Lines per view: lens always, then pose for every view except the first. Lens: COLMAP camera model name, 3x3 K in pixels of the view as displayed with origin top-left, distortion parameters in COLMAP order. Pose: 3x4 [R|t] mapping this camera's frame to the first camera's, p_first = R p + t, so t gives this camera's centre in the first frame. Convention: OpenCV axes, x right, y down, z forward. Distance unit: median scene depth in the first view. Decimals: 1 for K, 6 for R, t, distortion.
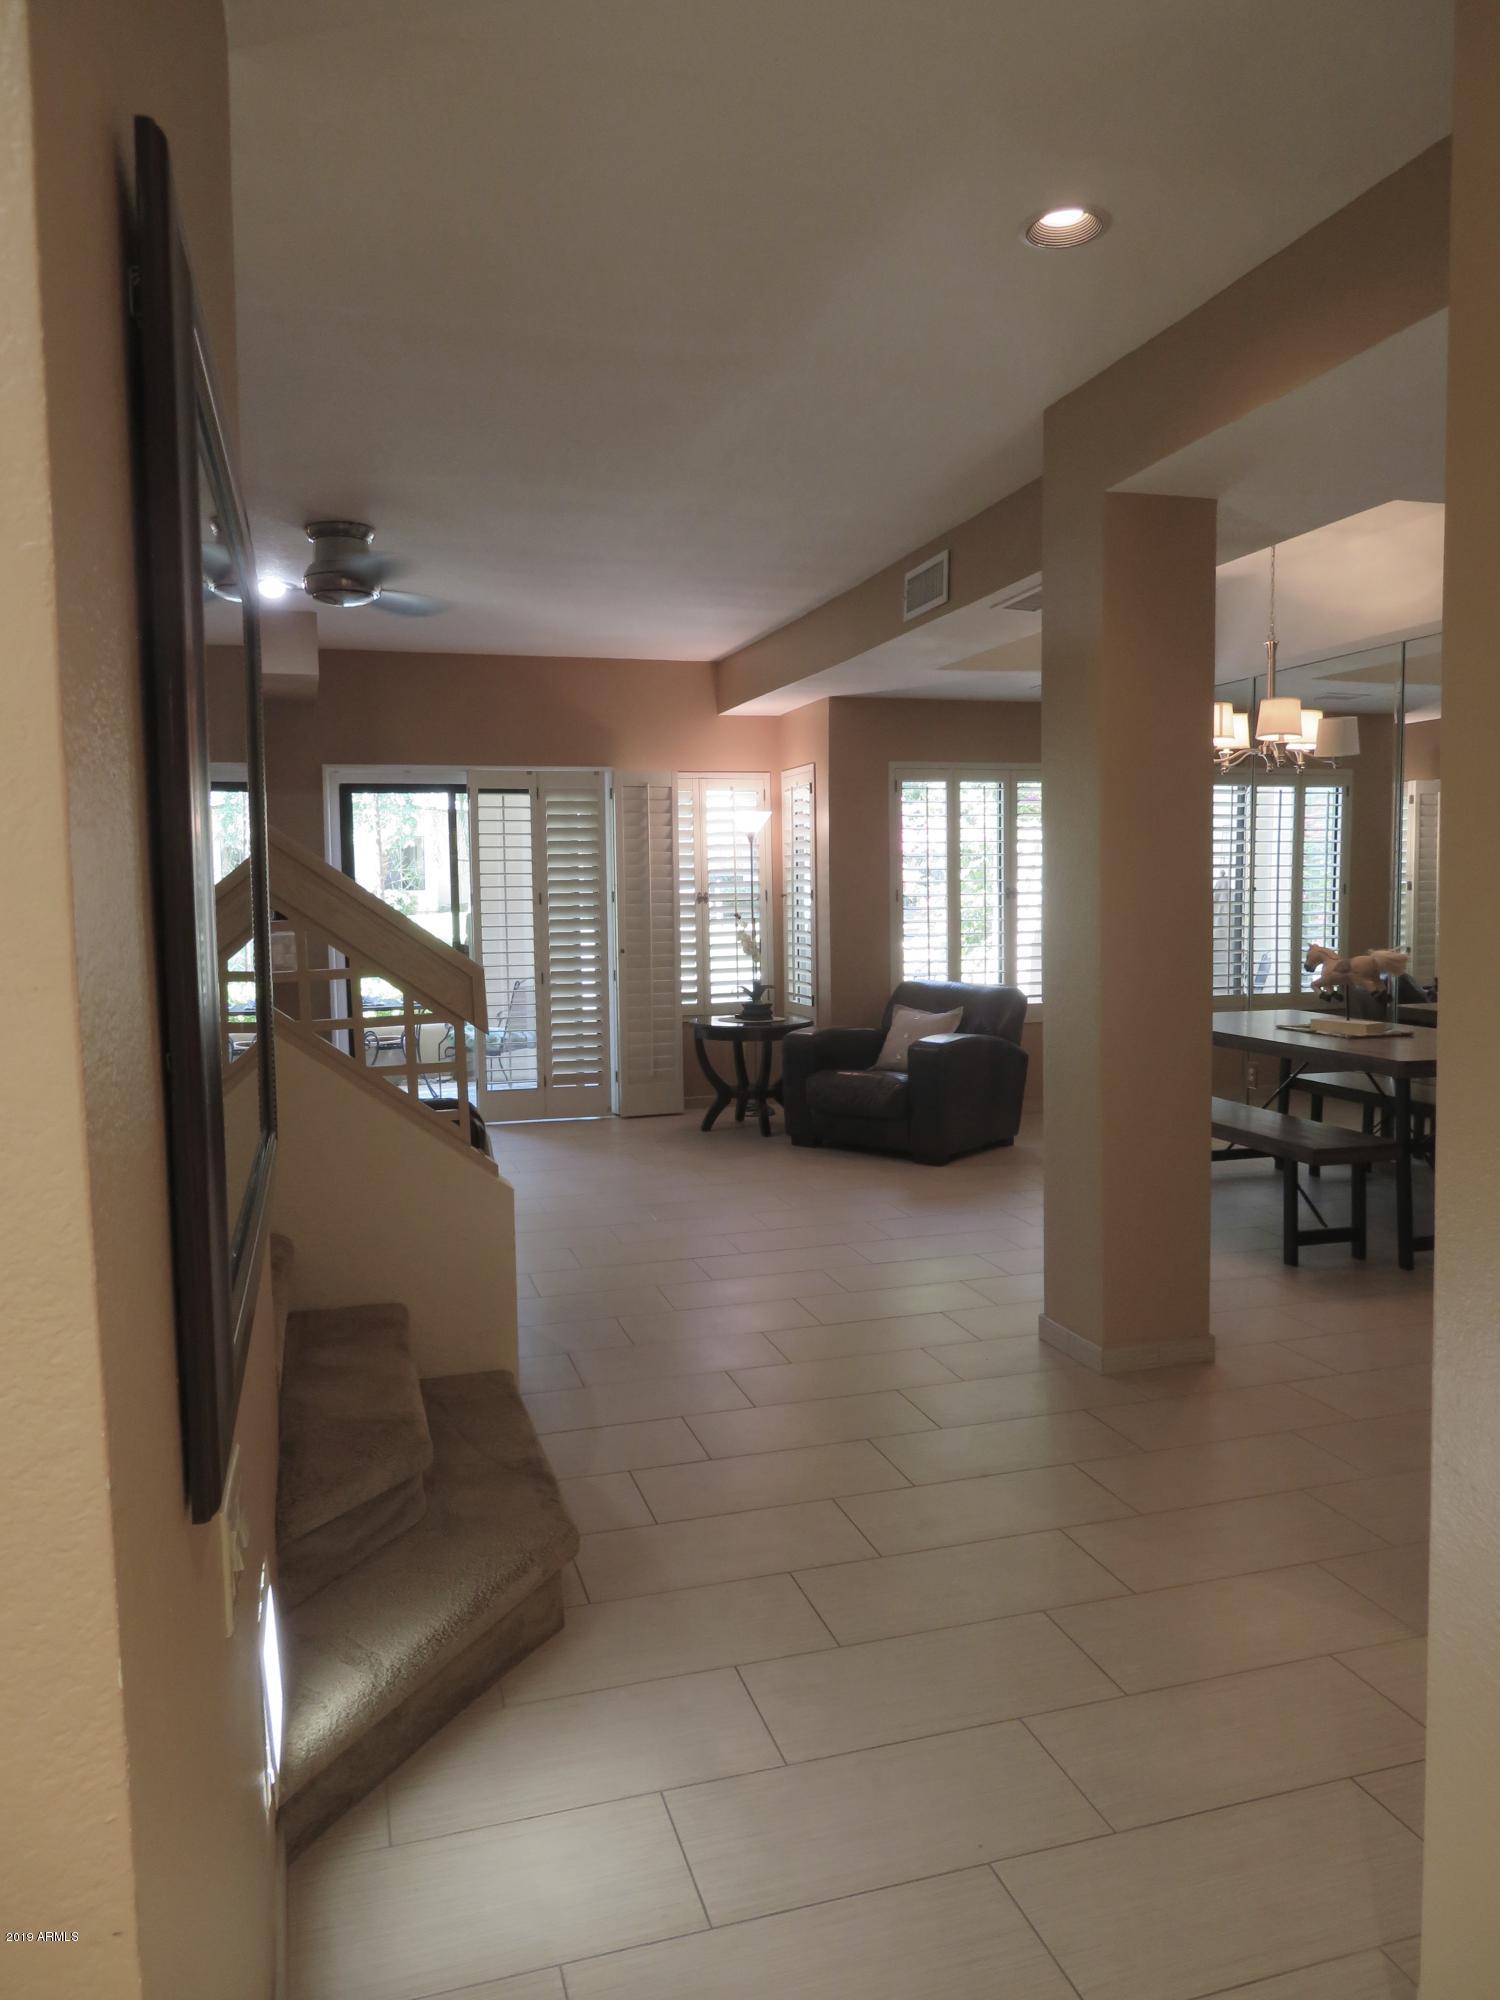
lens RADIAL K [[1431.1, 0, 752.6], [0, 1431.1, 990.6], [0, 0, 1]] dist [-0.012117, 0.008783]
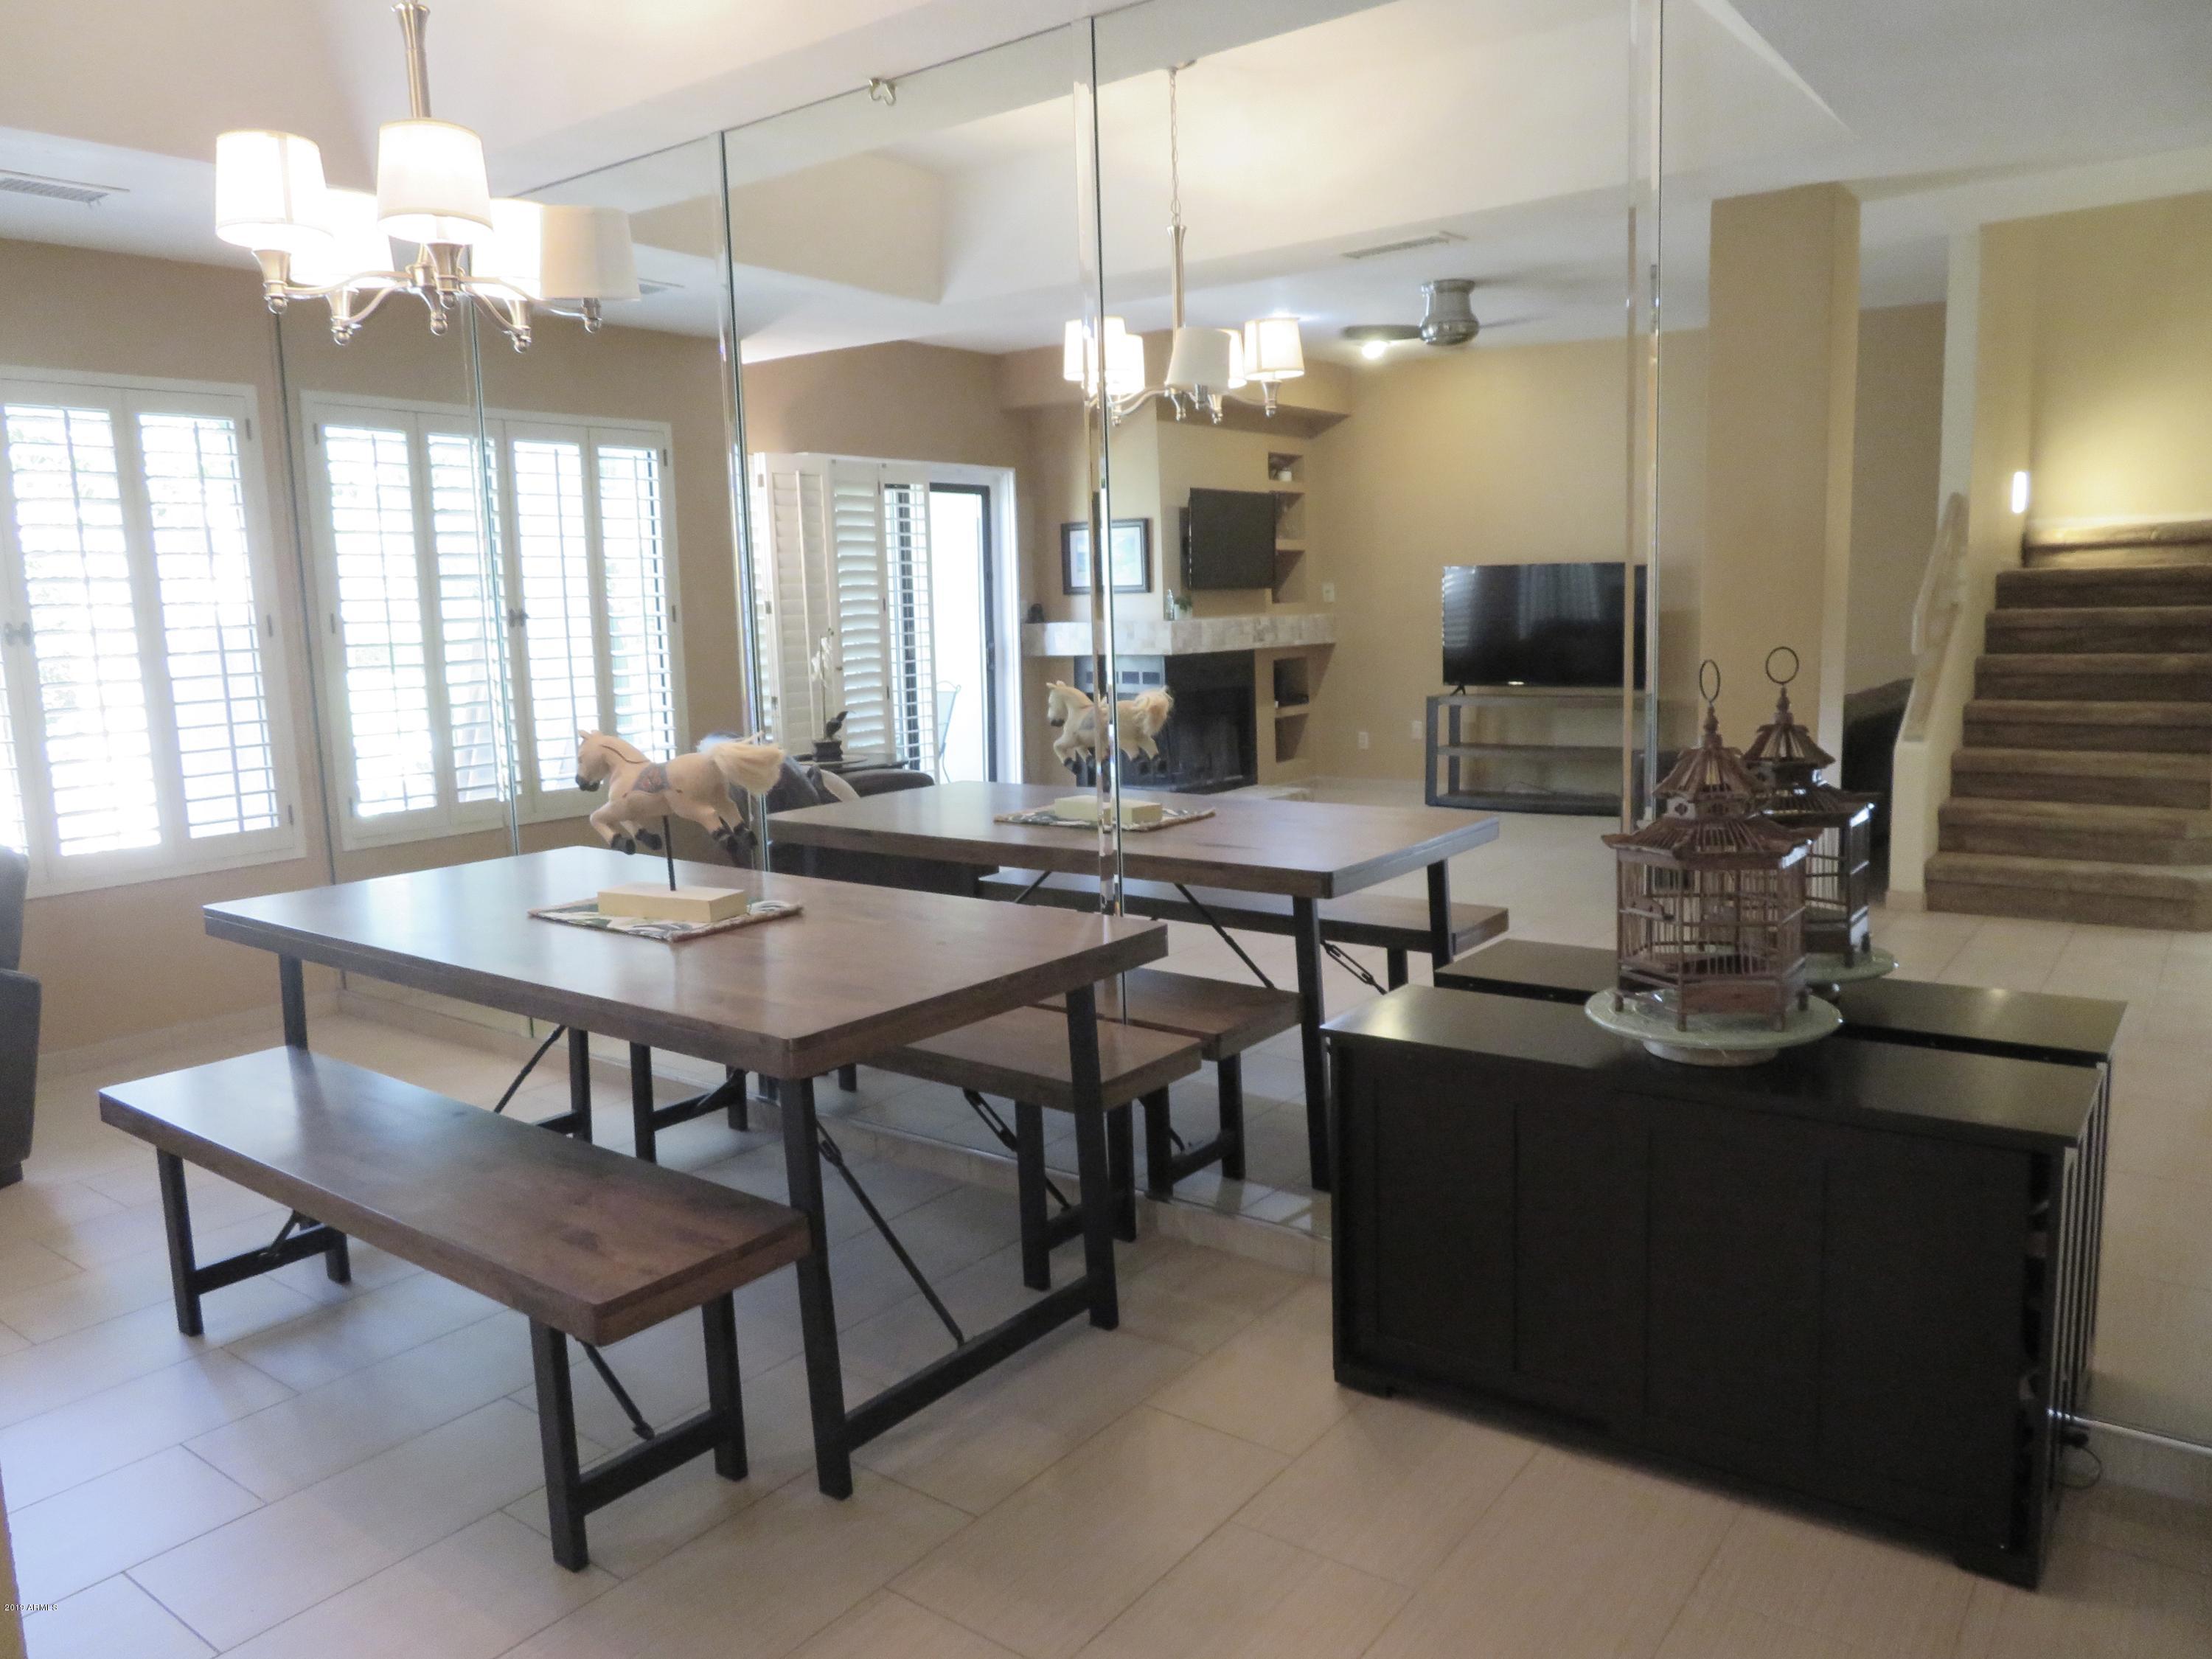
lens RADIAL K [[1582.8, 0, 1102.3], [0, 1582.8, 820.2], [0, 0, 1]] dist [-0.012117, 0.008783]
pose [[0.803142, -0.096146, 0.587979, 0.220827], [0.062922, 0.995062, 0.076765, -0.033298], [-0.592456, -0.024657, 0.805226, 0.485109]]
